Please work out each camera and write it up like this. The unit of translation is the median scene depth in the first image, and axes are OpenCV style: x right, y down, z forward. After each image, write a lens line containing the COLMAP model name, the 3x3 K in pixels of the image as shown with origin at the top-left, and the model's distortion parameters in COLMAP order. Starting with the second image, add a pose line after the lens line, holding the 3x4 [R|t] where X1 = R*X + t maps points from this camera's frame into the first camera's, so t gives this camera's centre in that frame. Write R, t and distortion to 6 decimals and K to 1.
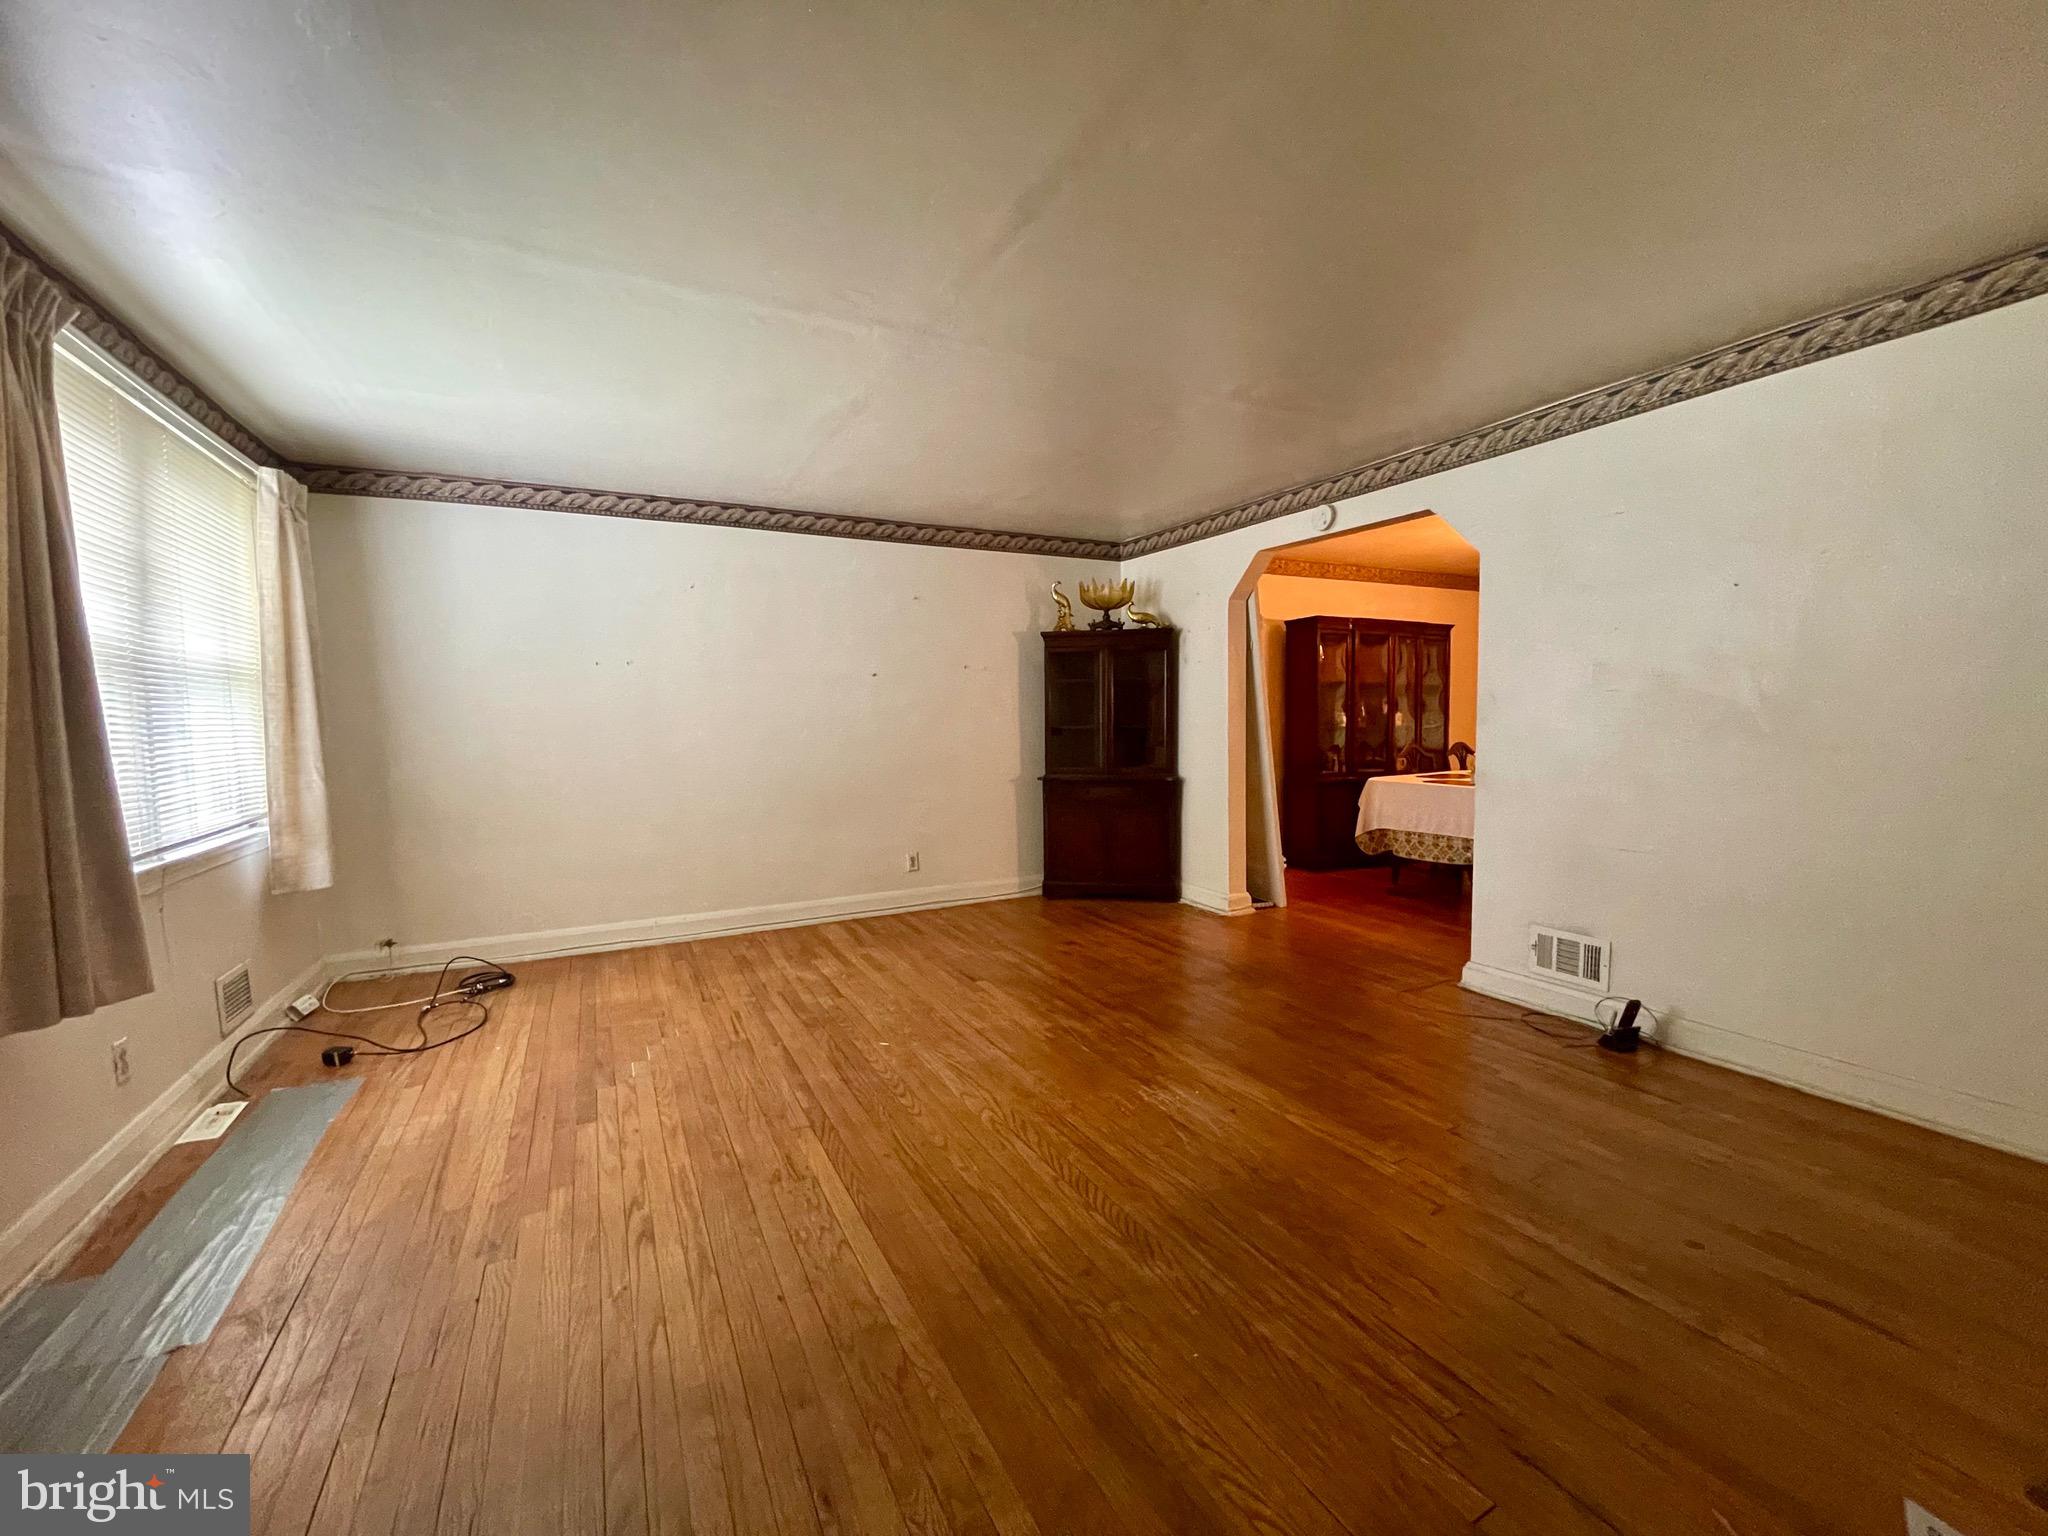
lens RADIAL K [[830.5, 0, 1023.4], [0, 830.5, 770.3], [0, 0, 1]] dist [-0.013695, 0.000181]
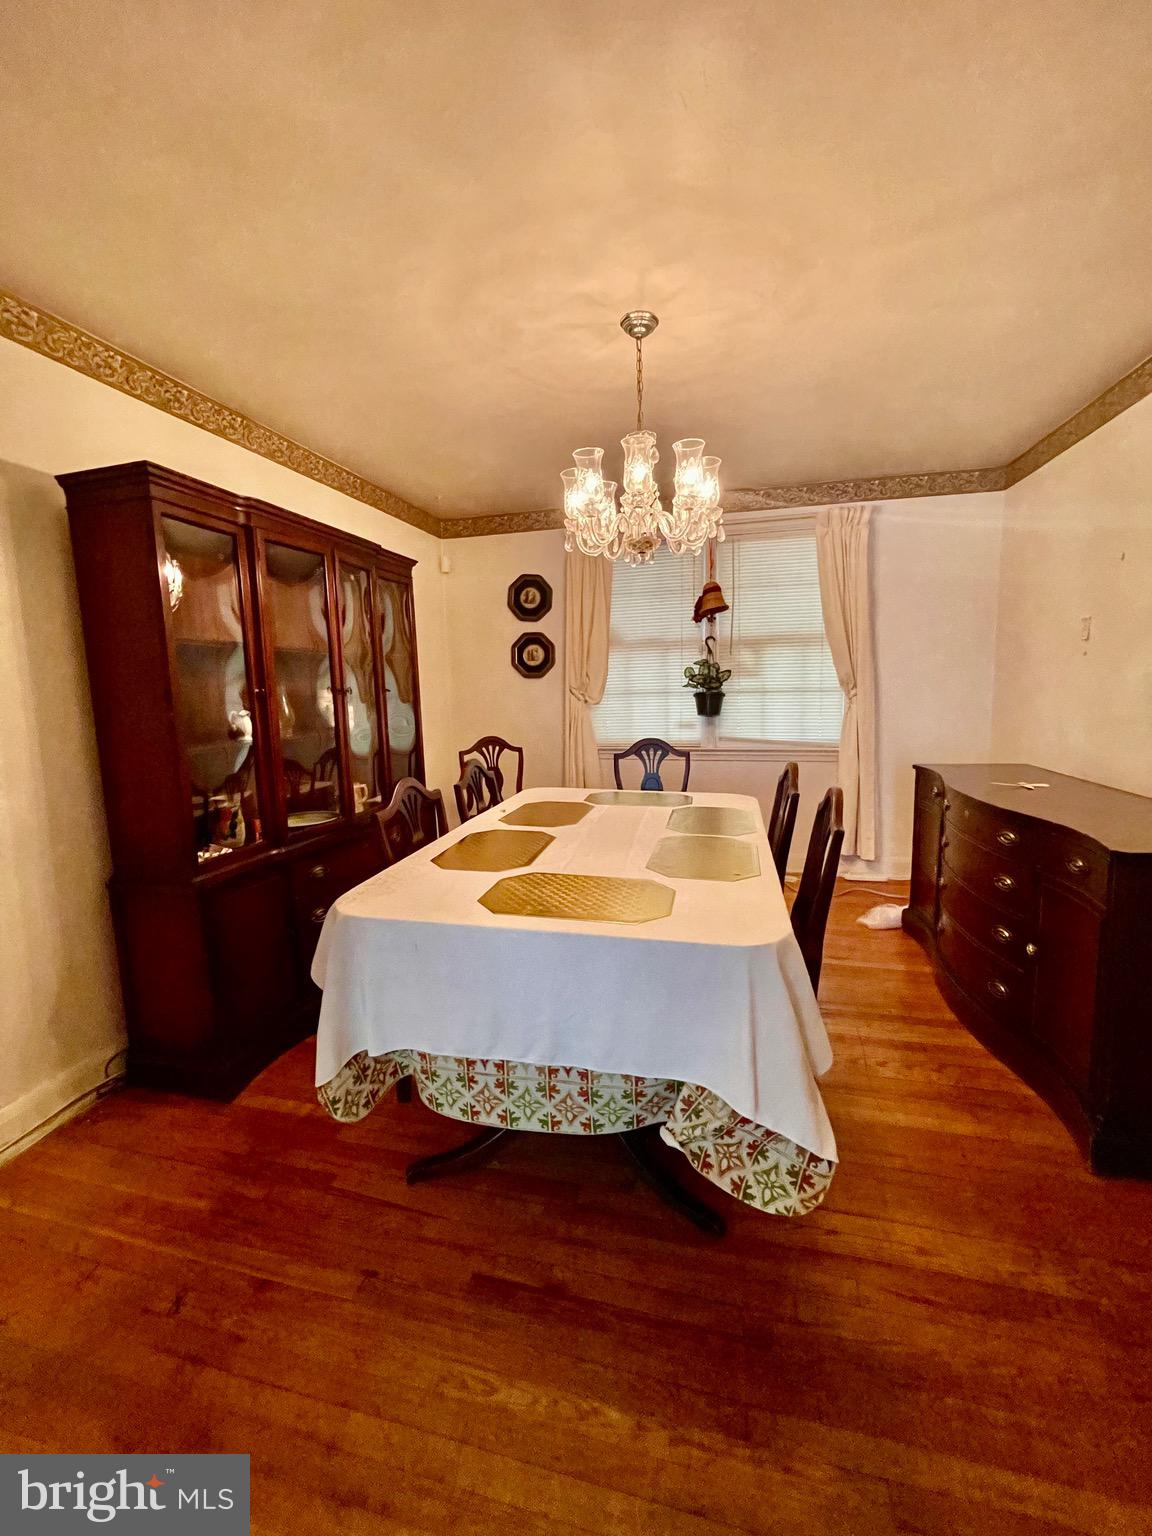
lens RADIAL K [[622.8, 0, 573.5], [0, 622.8, 764.4], [0, 0, 1]] dist [-0.013695, 0.000181]
pose [[0.660065, -0.103832, 0.743998, 0.241781], [0.057973, 0.994489, 0.087357, -0.058540], [-0.748968, -0.014529, 0.662446, 0.619801]]
